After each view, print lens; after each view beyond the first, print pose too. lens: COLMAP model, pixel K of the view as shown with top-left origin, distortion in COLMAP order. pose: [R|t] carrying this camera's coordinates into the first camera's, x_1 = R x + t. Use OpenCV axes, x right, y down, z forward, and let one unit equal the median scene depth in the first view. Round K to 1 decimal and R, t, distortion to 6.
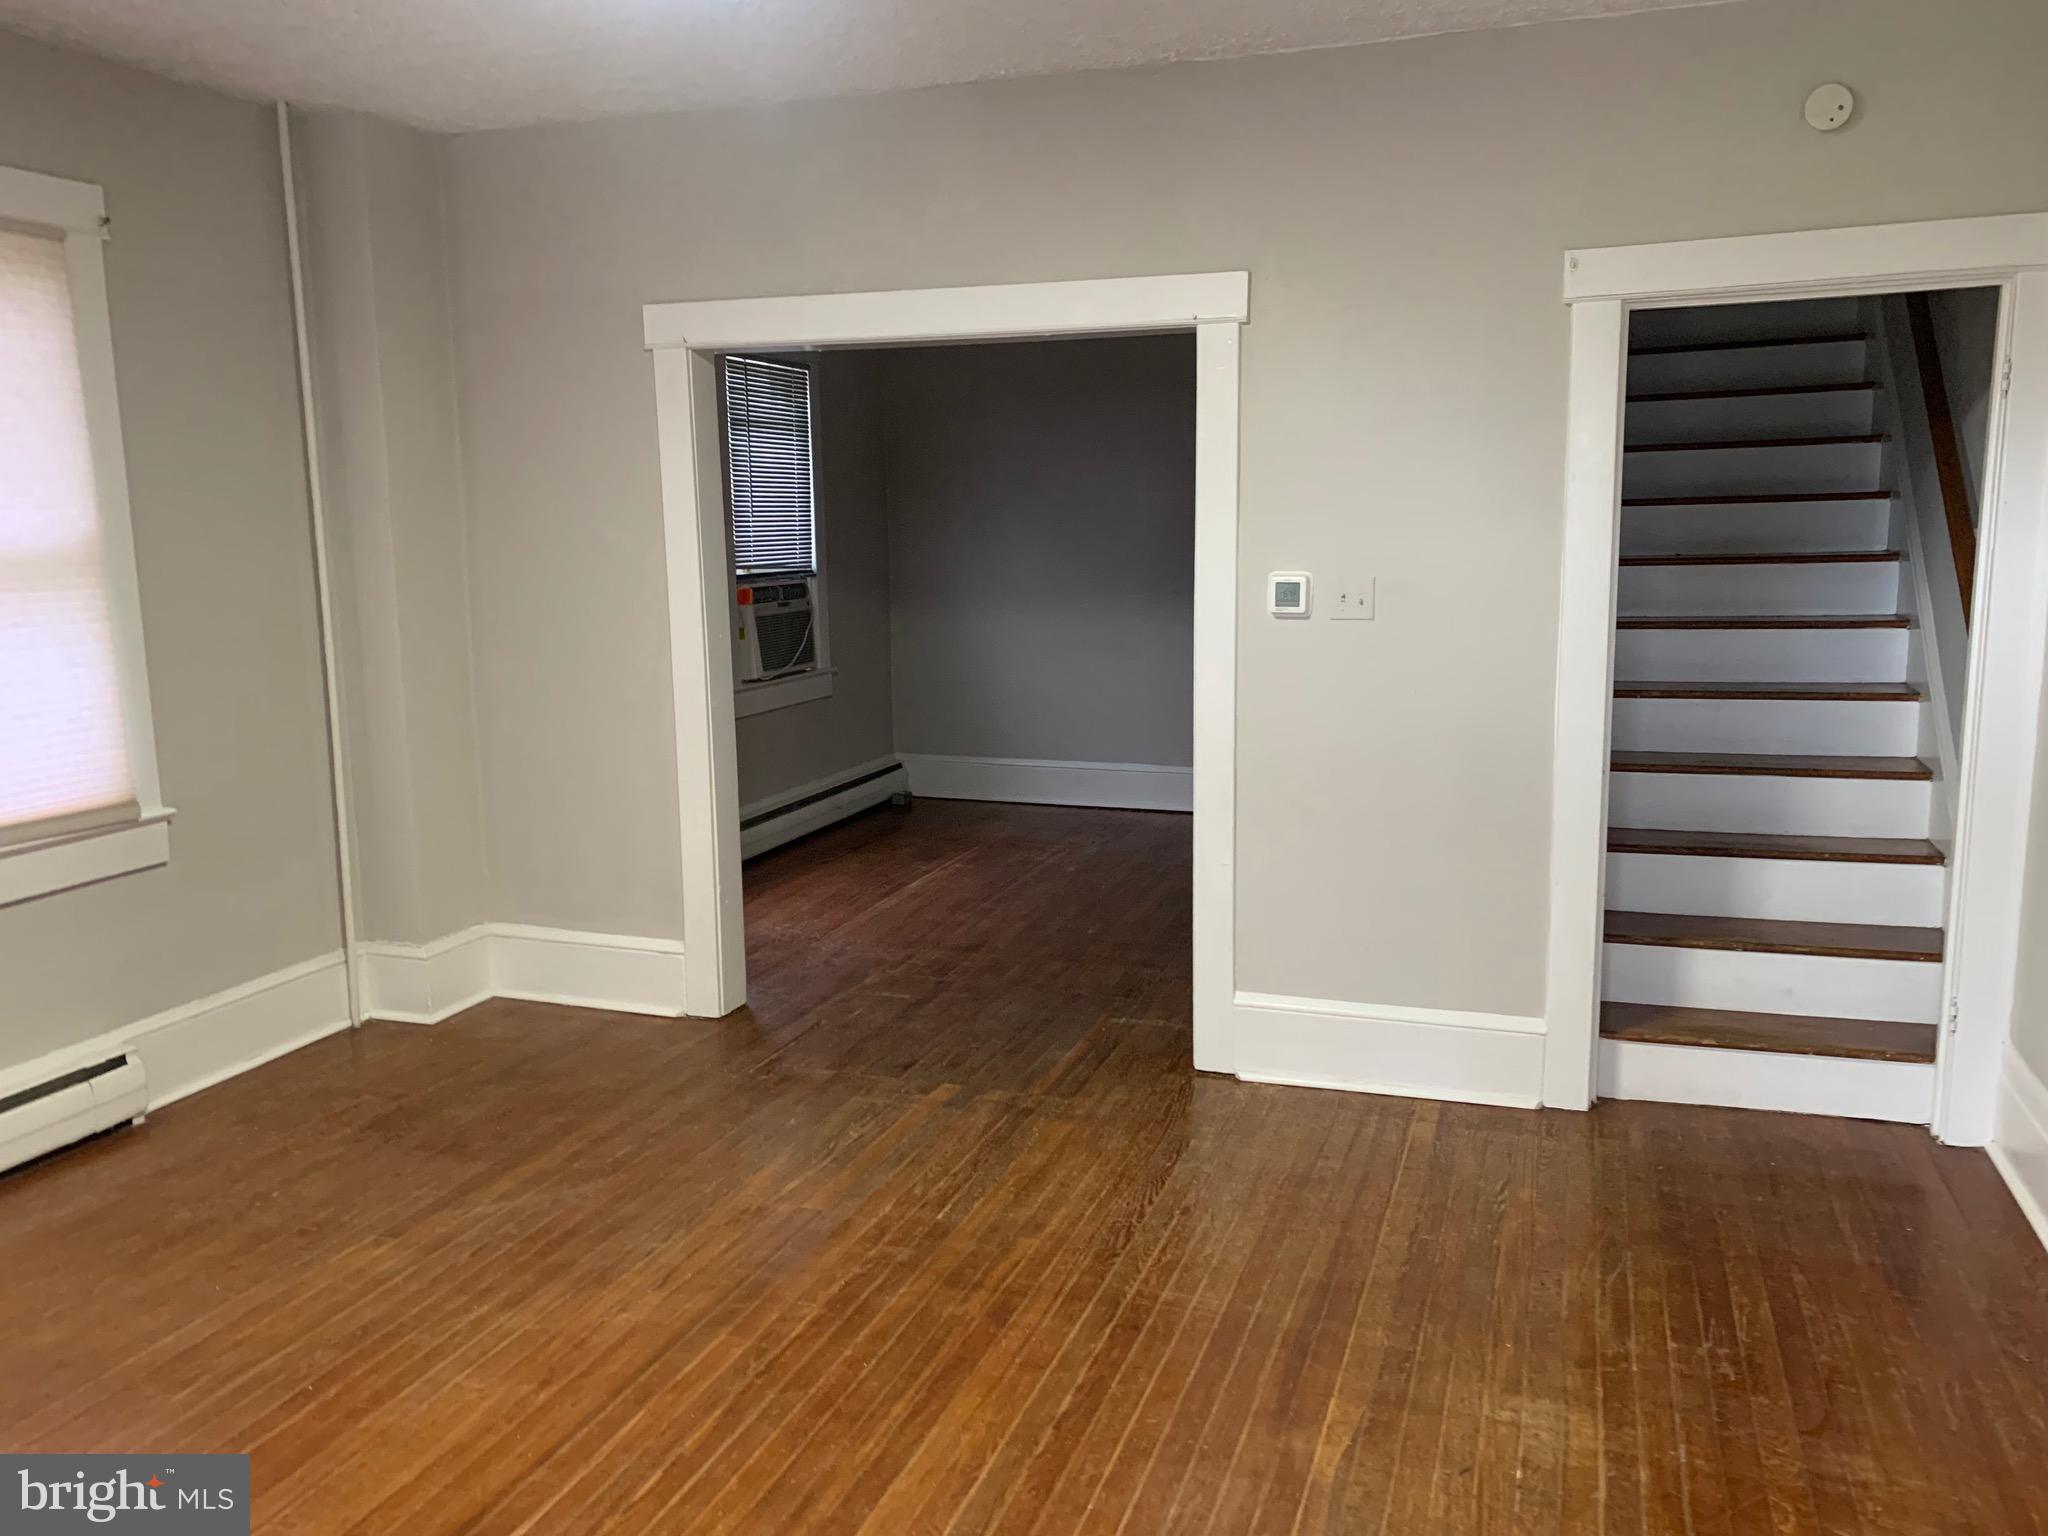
lens RADIAL K [[1594.1, 0, 1024.0], [0, 1594.1, 768.0], [0, 0, 1]] dist [0.006006, -0.001750]
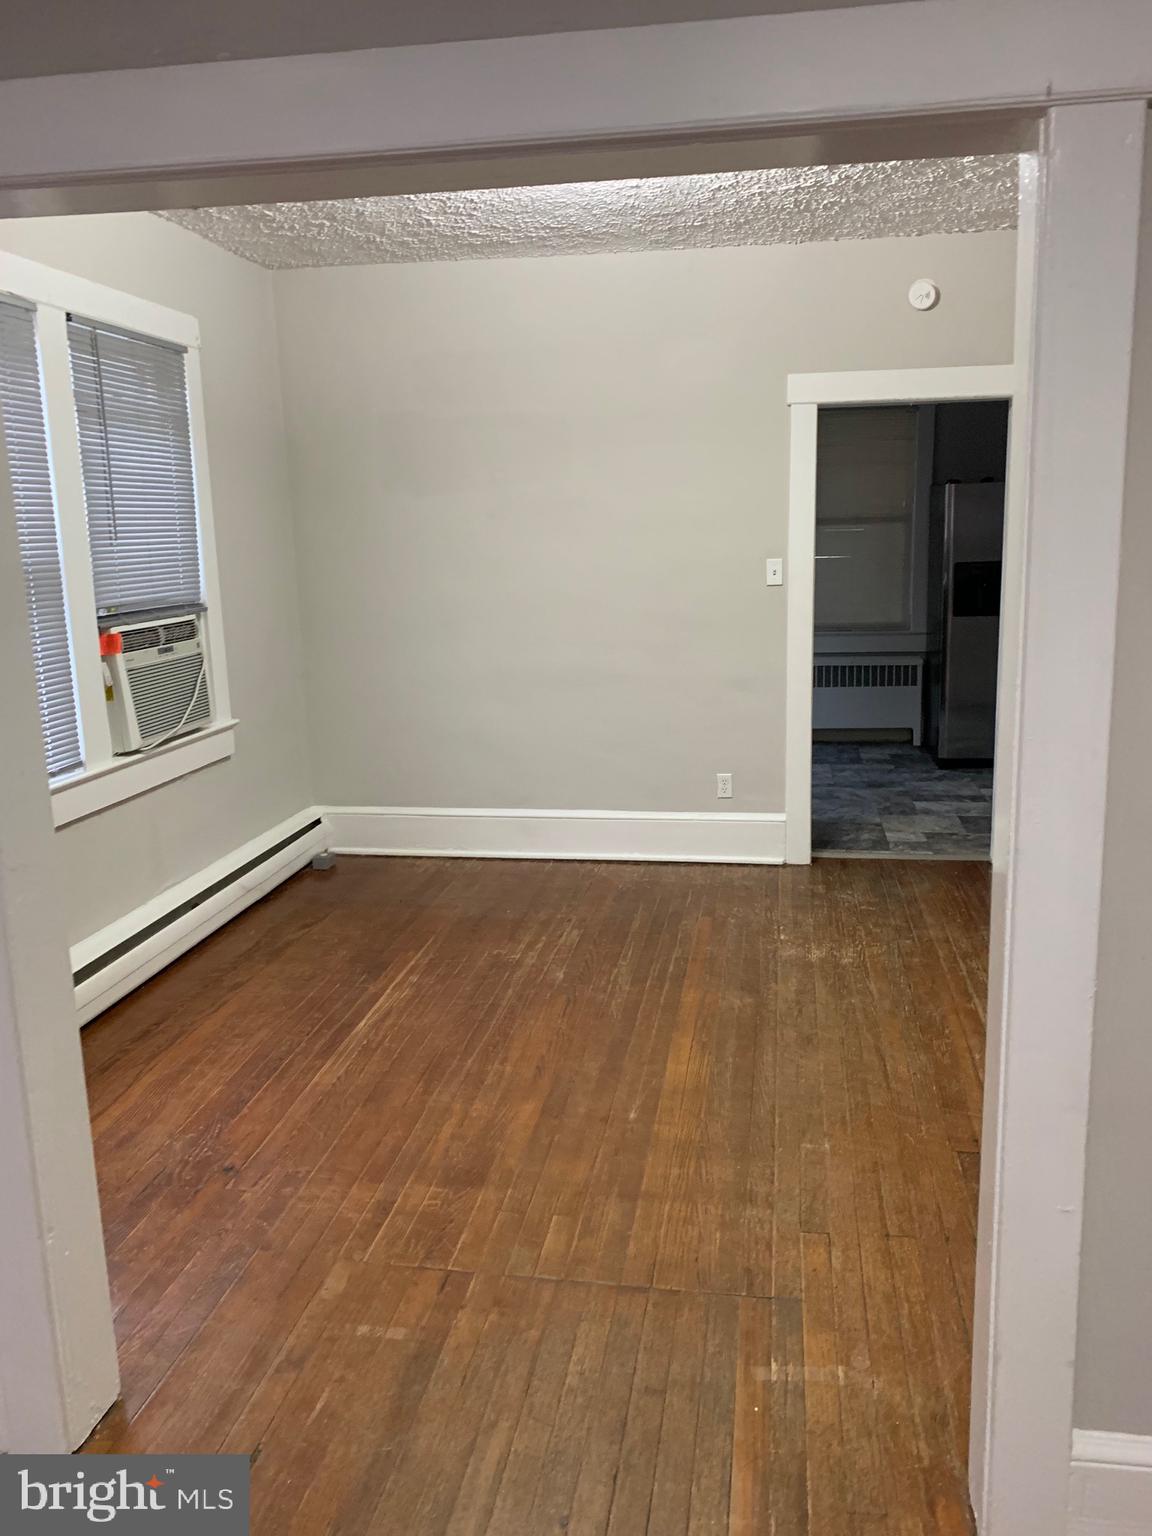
lens RADIAL K [[1177.7, 0, 576.0], [0, 1177.7, 768.0], [0, 0, 1]] dist [-0.085208, -0.002539]
pose [[0.986163, -0.054358, 0.156614, -0.049566], [0.048104, 0.997897, 0.043450, -0.066328], [-0.158647, -0.035315, 0.986704, 0.444689]]
